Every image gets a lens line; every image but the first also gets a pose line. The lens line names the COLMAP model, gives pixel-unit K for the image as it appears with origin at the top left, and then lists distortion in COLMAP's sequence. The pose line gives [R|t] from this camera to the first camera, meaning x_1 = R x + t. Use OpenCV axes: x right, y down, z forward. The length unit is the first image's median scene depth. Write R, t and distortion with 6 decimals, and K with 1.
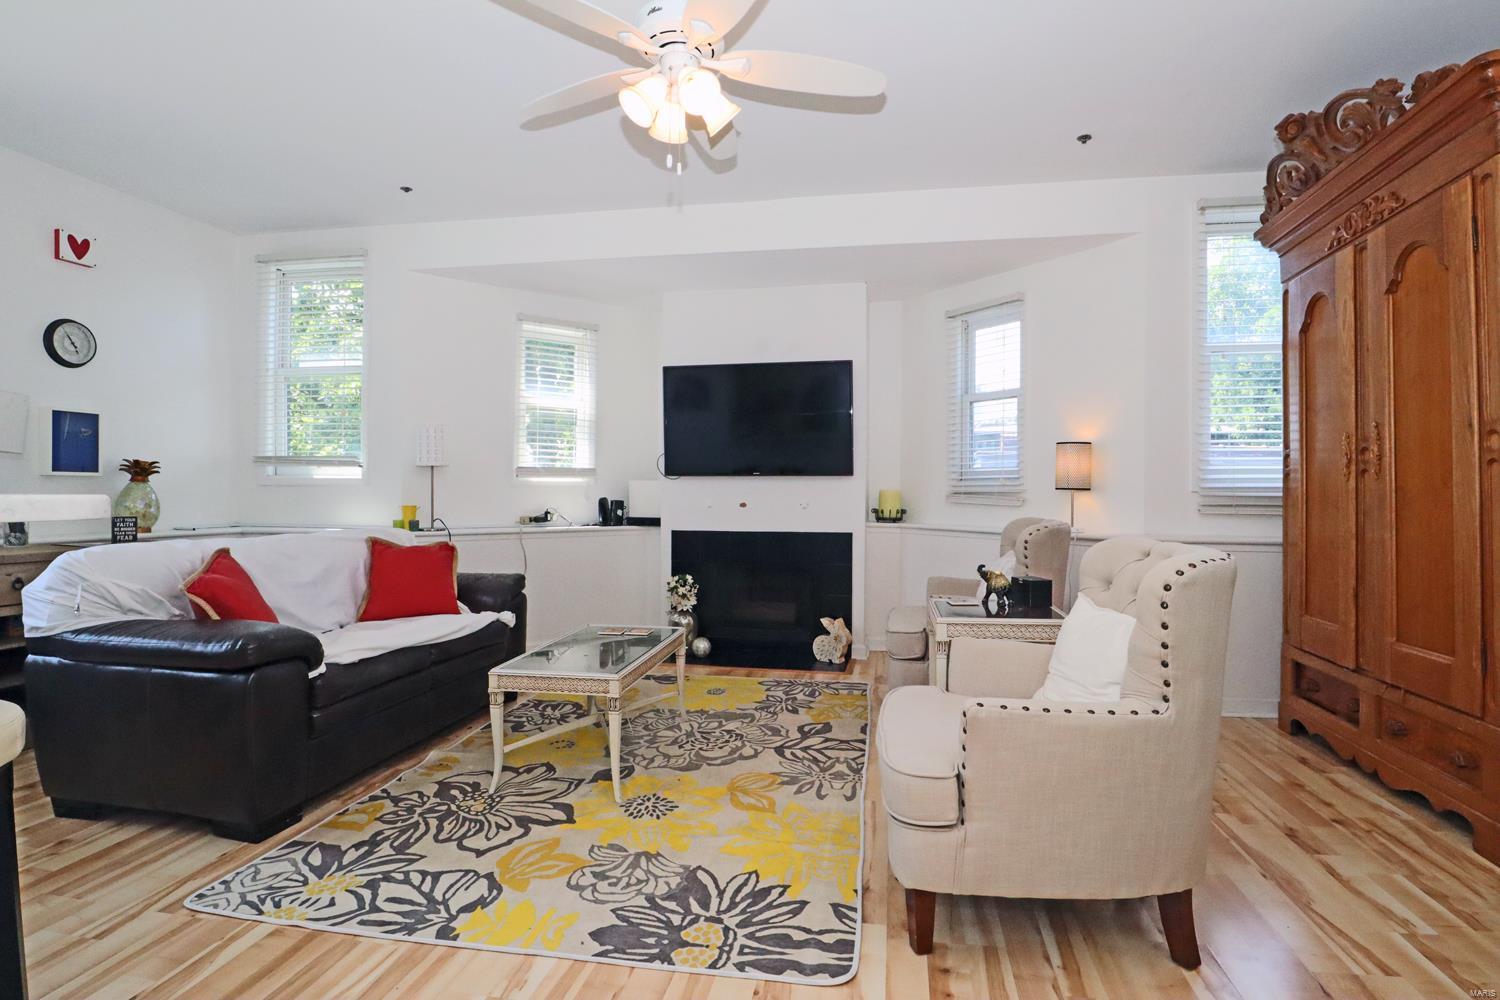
lens RADIAL K [[753.1, 0, 740.6], [0, 753.1, 488.5], [0, 0, 1]] dist [-0.035427, 0.005841]
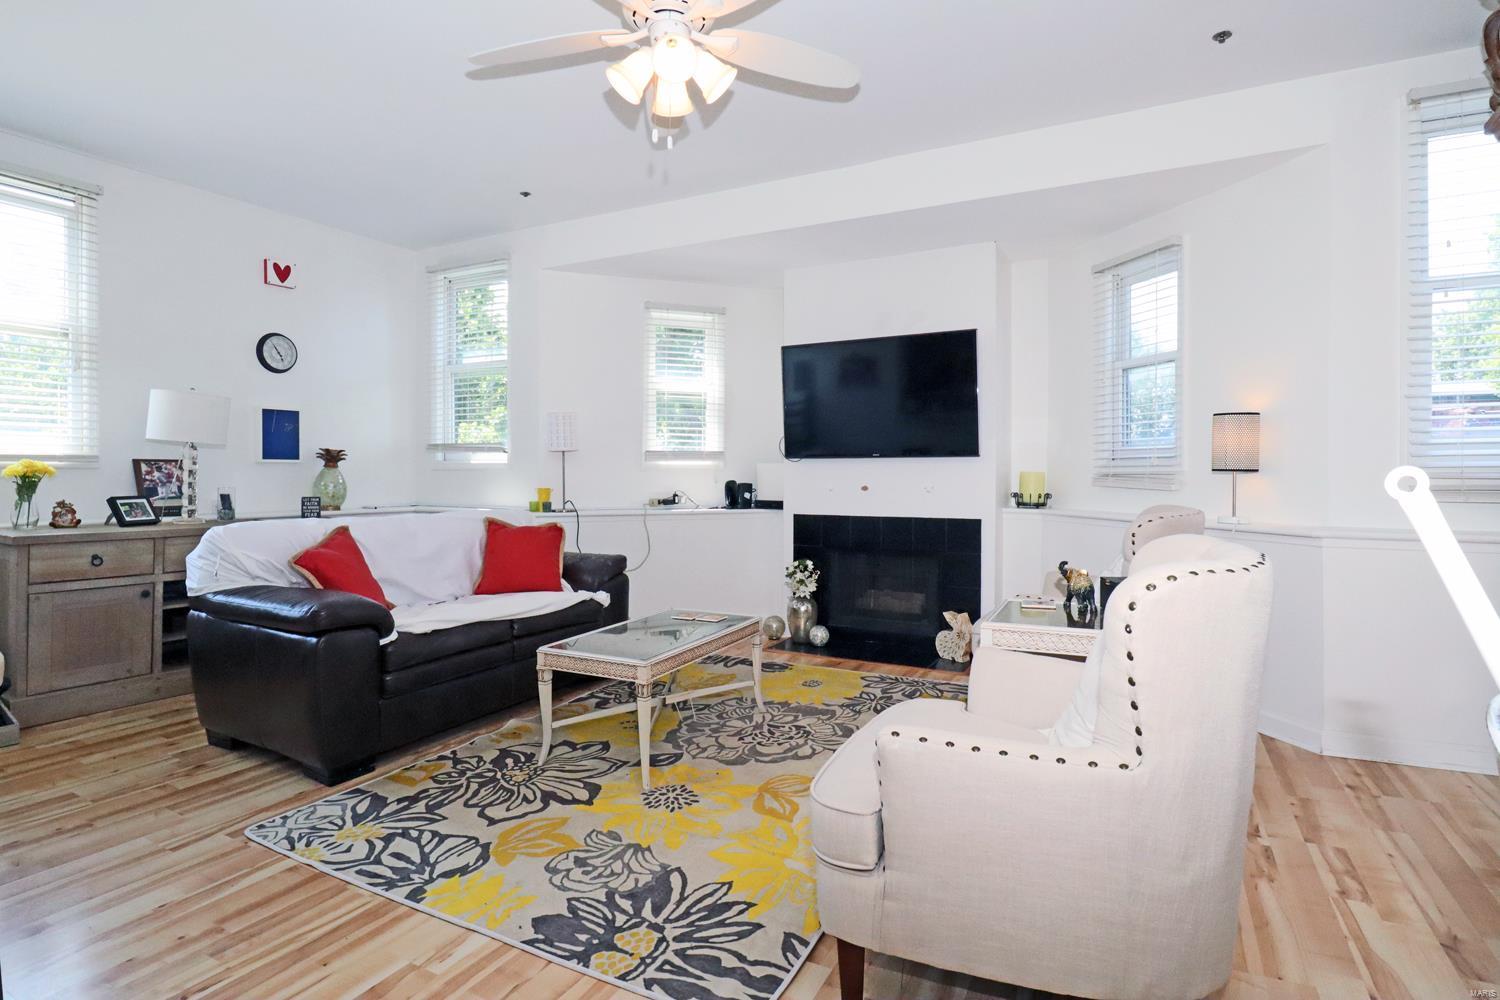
lens RADIAL K [[753.1, 0, 723.7], [0, 753.1, 475.6], [0, 0, 1]] dist [-0.035427, 0.005841]
pose [[0.952053, -0.001784, -0.305927, 0.181363], [0.004371, 0.999960, 0.007772, -0.003029], [0.305901, -0.008737, 0.952023, 0.067309]]
